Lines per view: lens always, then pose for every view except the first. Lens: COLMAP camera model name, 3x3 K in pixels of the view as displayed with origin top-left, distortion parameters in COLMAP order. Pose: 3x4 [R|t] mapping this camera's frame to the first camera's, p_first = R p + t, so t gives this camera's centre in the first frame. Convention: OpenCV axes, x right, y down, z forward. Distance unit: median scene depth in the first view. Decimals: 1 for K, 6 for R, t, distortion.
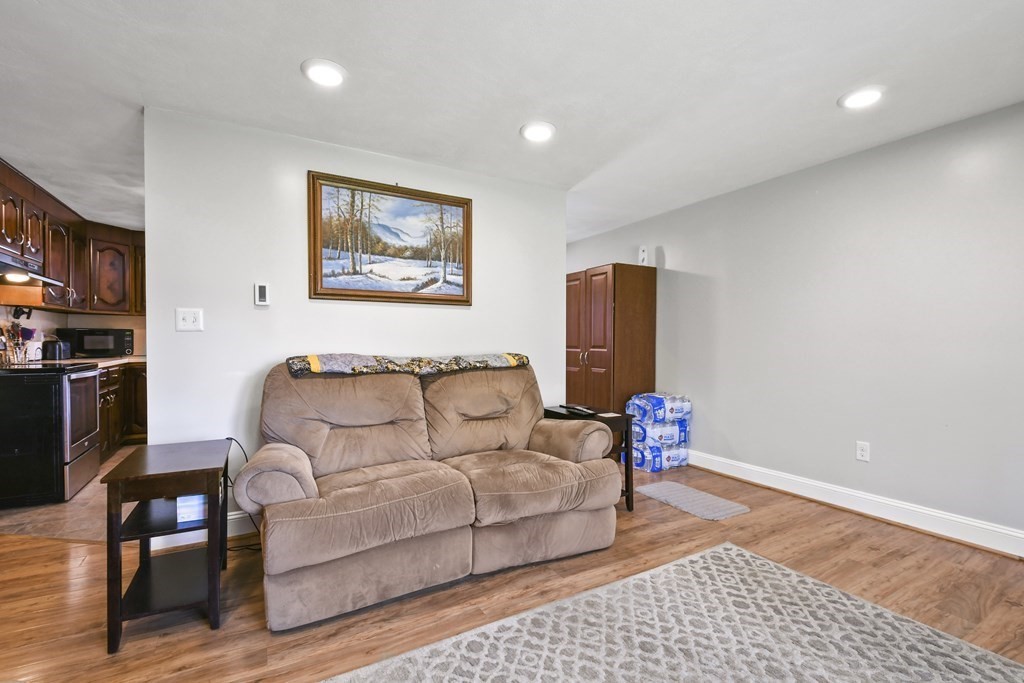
lens RADIAL K [[446.4, 0, 507.3], [0, 446.4, 344.7], [0, 0, 1]] dist [0.039135, -0.029811]
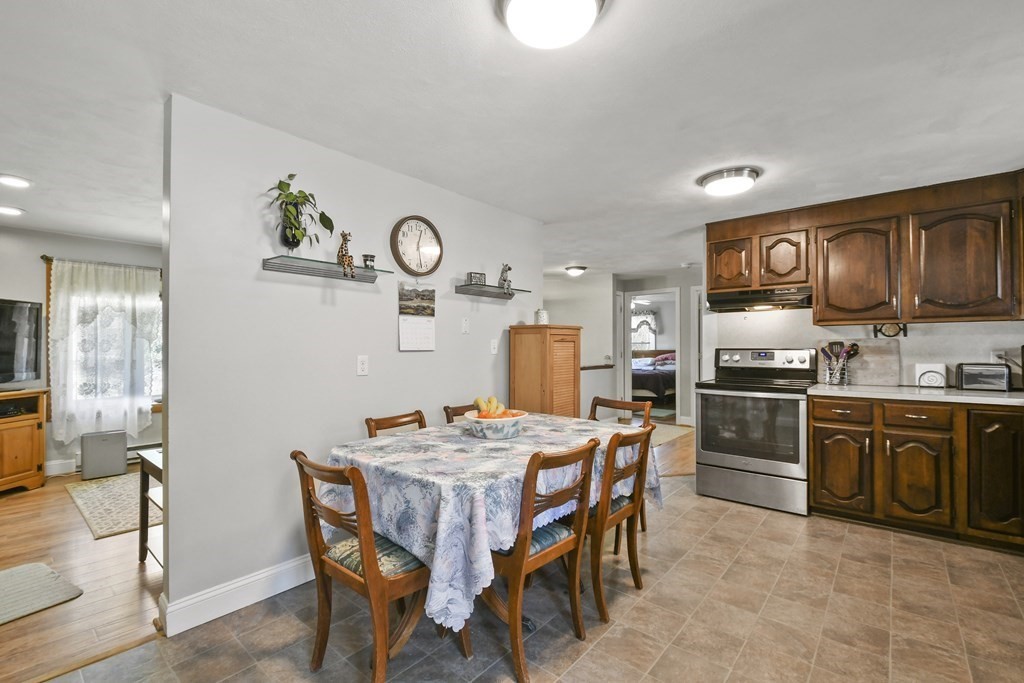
lens RADIAL K [[446.4, 0, 507.3], [0, 446.4, 344.7], [0, 0, 1]] dist [0.039135, -0.029811]
pose [[-0.940520, -0.001877, -0.339733, -0.098126], [-0.002591, 0.999995, 0.001646, -0.055941], [0.339728, 0.002428, -0.940520, 2.111494]]
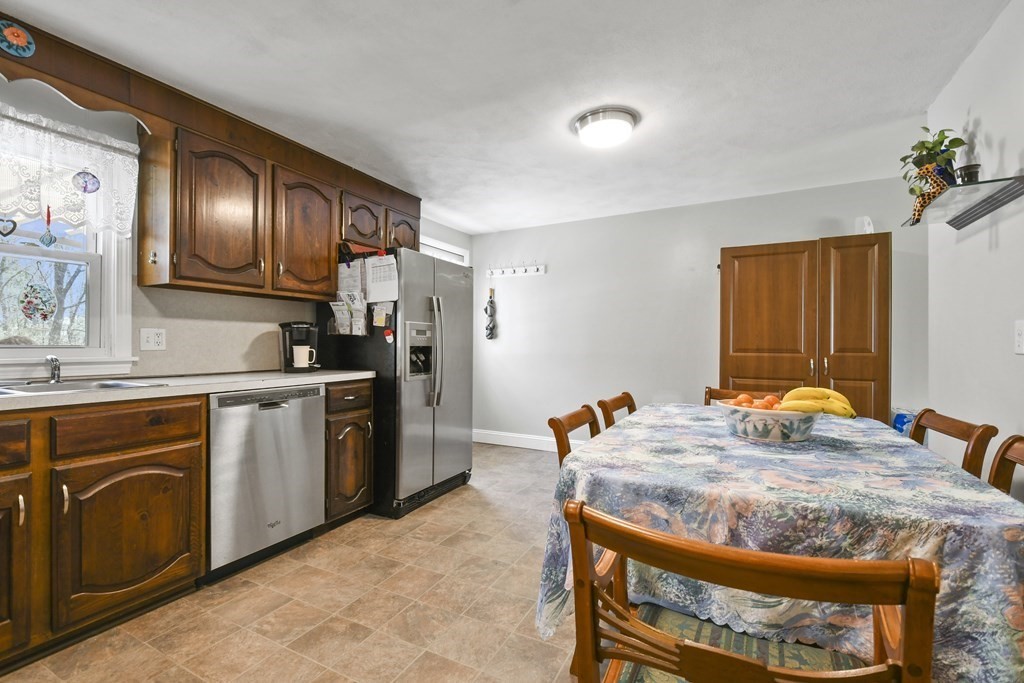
lens RADIAL K [[450.4, 0, 505.9], [0, 450.4, 346.0], [0, 0, 1]] dist [0.035259, -0.029870]
pose [[0.844739, -0.003604, 0.535166, -0.939850], [0.006073, 0.999977, -0.002850, -0.003083], [-0.535144, 0.005658, 0.844742, 1.032787]]
